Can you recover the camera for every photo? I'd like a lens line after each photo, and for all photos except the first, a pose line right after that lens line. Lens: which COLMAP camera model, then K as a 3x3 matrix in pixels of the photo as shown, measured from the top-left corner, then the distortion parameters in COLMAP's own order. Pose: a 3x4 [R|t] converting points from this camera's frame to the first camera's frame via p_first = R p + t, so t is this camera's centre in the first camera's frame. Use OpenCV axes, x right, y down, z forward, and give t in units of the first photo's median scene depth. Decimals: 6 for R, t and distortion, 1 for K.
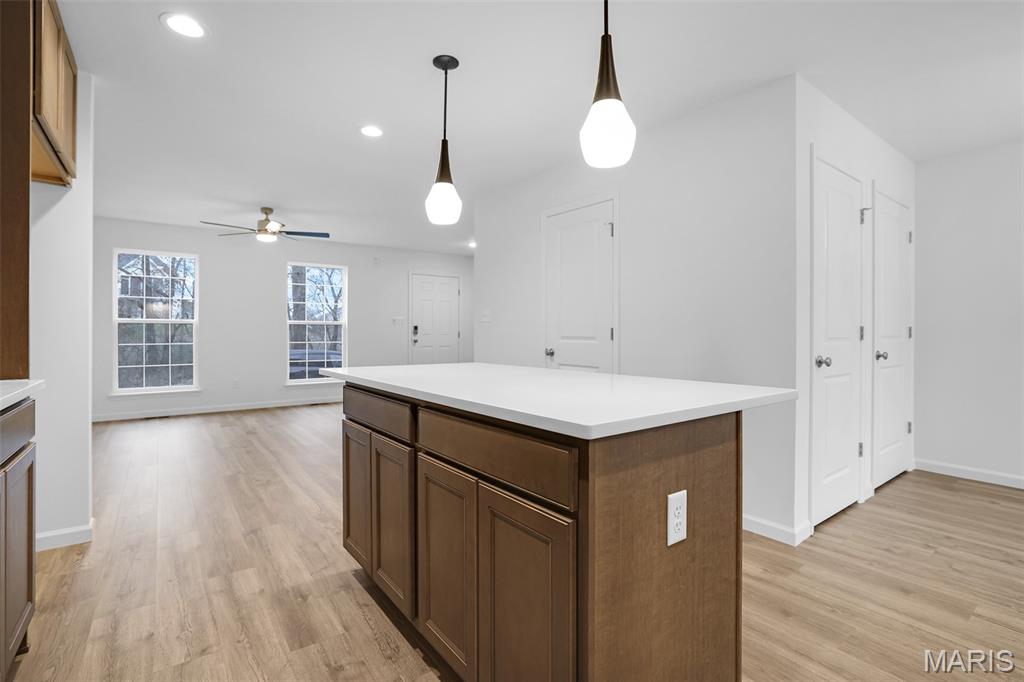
lens RADIAL K [[470.3, 0, 500.8], [0, 470.3, 335.4], [0, 0, 1]] dist [-0.013067, 0.000203]
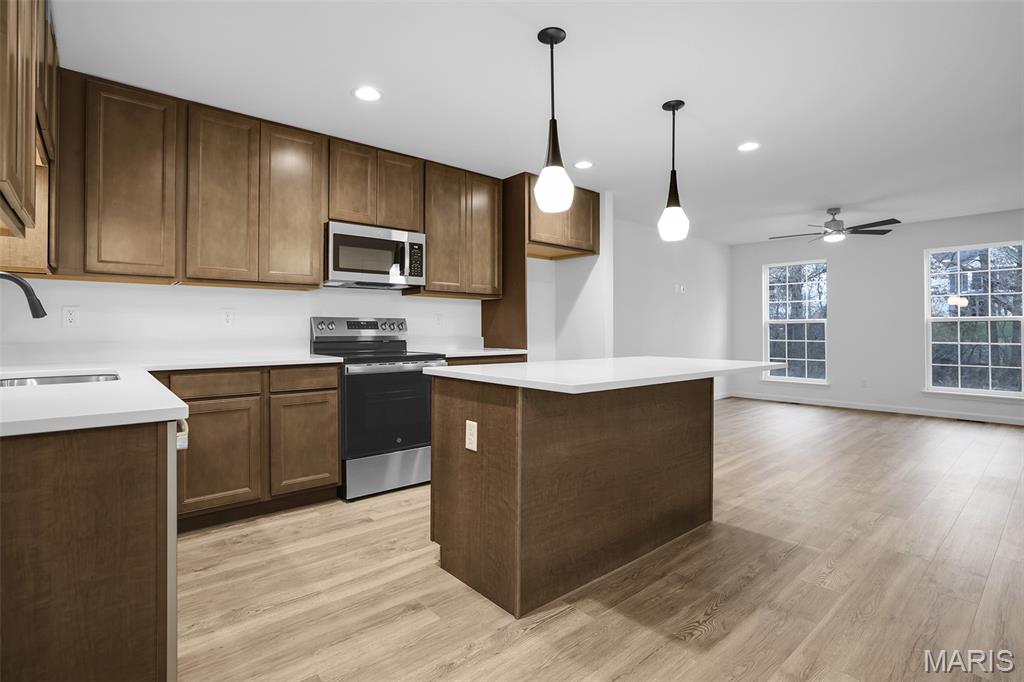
lens RADIAL K [[490.3, 0, 513.9], [0, 490.3, 325.3], [0, 0, 1]] dist [-0.016089, 0.001173]
pose [[0.083423, -0.013126, -0.996428, 1.228478], [-0.004795, 0.999896, -0.013573, -0.001351], [0.996503, 0.005910, 0.083352, 0.551437]]
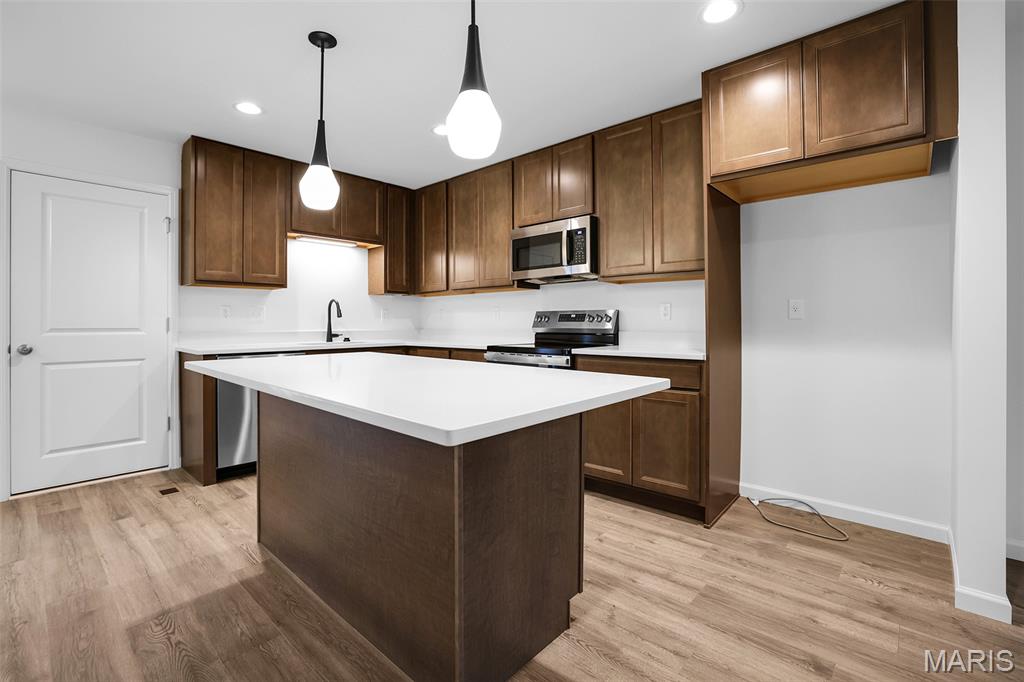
lens RADIAL K [[462.8, 0, 505.4], [0, 462.8, 323.0], [0, 0, 1]] dist [-0.046929, 0.017809]
pose [[-0.981734, -0.001380, -0.190252, -0.051551], [-0.002103, 0.999991, 0.003597, -0.010123], [0.190246, 0.003931, -0.981729, 1.830640]]
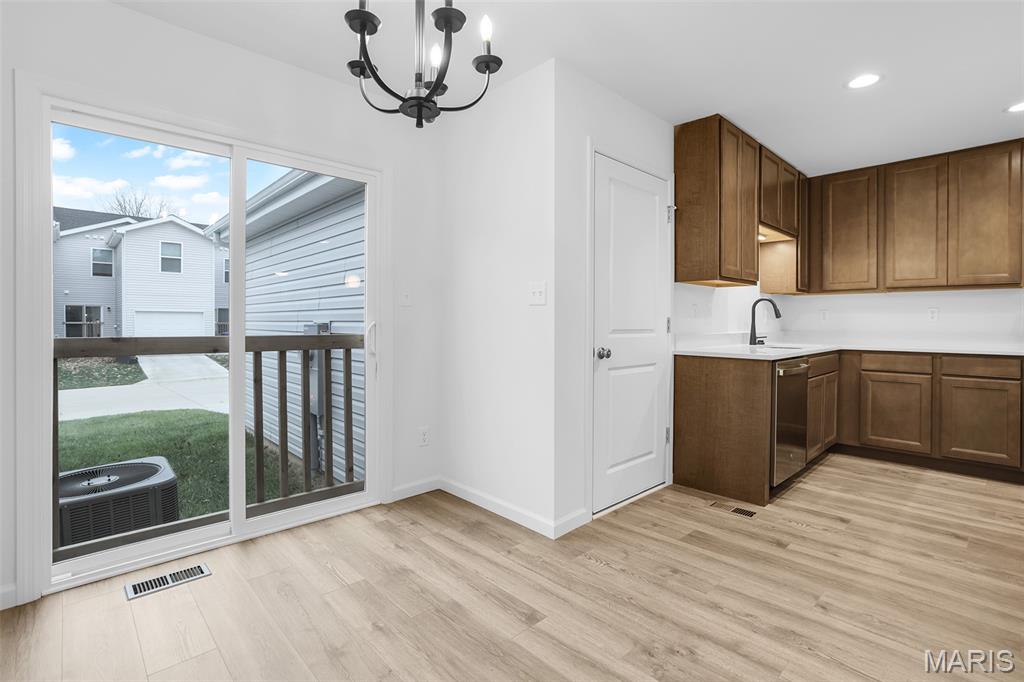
lens RADIAL K [[484.6, 0, 511.8], [0, 484.6, 326.3], [0, 0, 1]] dist [-0.032223, 0.018799]
pose [[-0.991614, -0.006533, -0.129071, 1.541576], [-0.007918, 0.999916, 0.010220, -0.003803], [0.128994, 0.011156, -0.991583, 1.481204]]
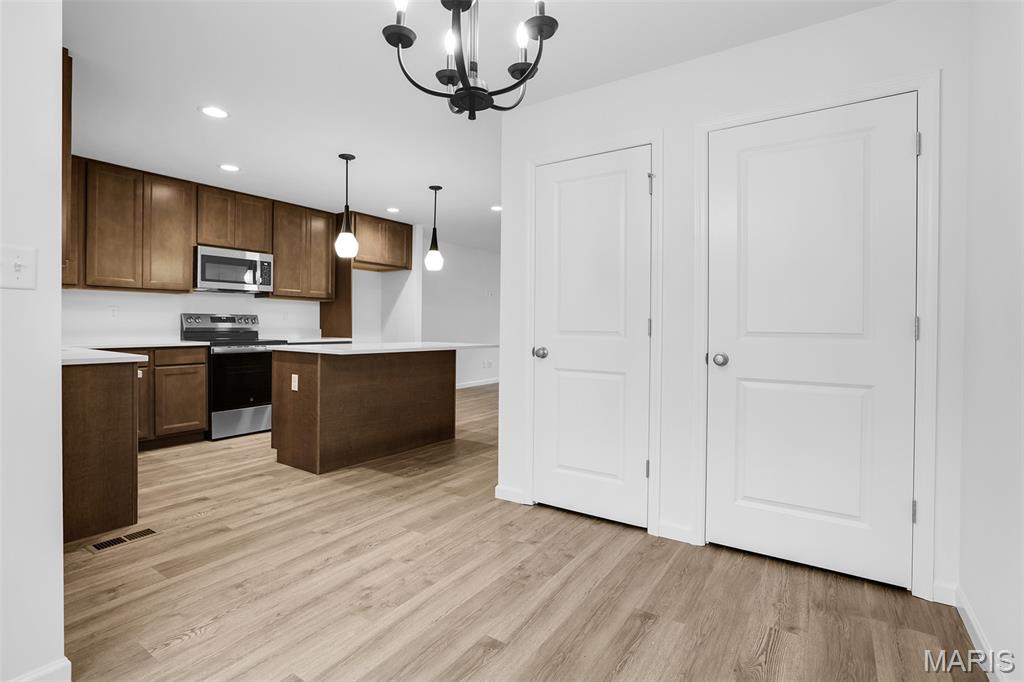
lens RADIAL K [[484.6, 0, 511.8], [0, 484.6, 326.3], [0, 0, 1]] dist [-0.032223, 0.018799]
pose [[0.336441, 0.000978, -0.941704, 2.152773], [-0.011021, 0.999935, -0.002899, 0.000825], [0.941640, 0.011354, 0.336430, 0.702654]]
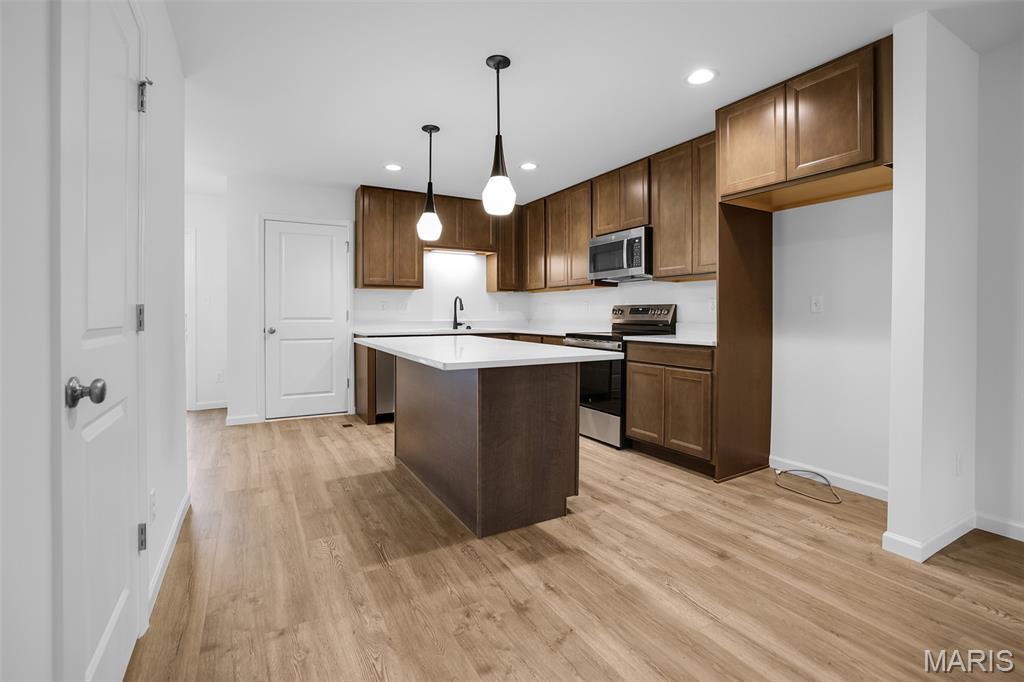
lens RADIAL K [[462.8, 0, 505.4], [0, 462.8, 323.0], [0, 0, 1]] dist [-0.046929, 0.017809]
pose [[-0.991627, -0.007576, 0.128914, -0.306829], [-0.004571, 0.999711, 0.023587, -0.016118], [-0.129055, 0.022801, -0.991375, 2.295962]]
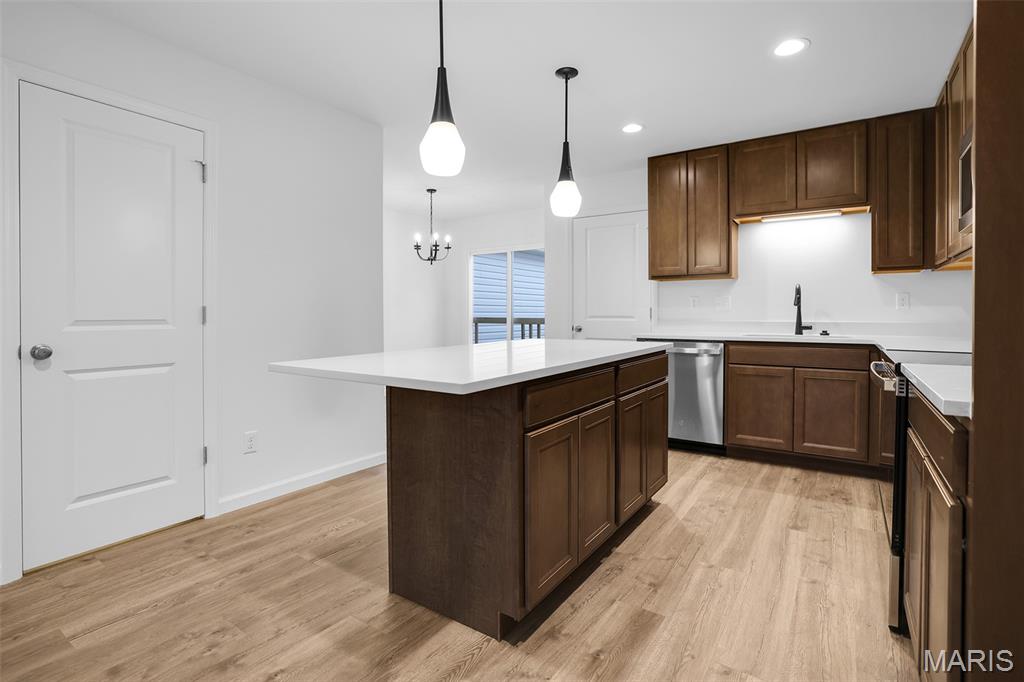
lens RADIAL K [[490.3, 0, 513.9], [0, 490.3, 325.3], [0, 0, 1]] dist [-0.016089, 0.001173]
pose [[-0.331073, -0.027136, 0.943215, -1.056376], [0.004406, 0.999531, 0.030303, -0.012697], [-0.943595, 0.014188, -0.330798, 1.305329]]
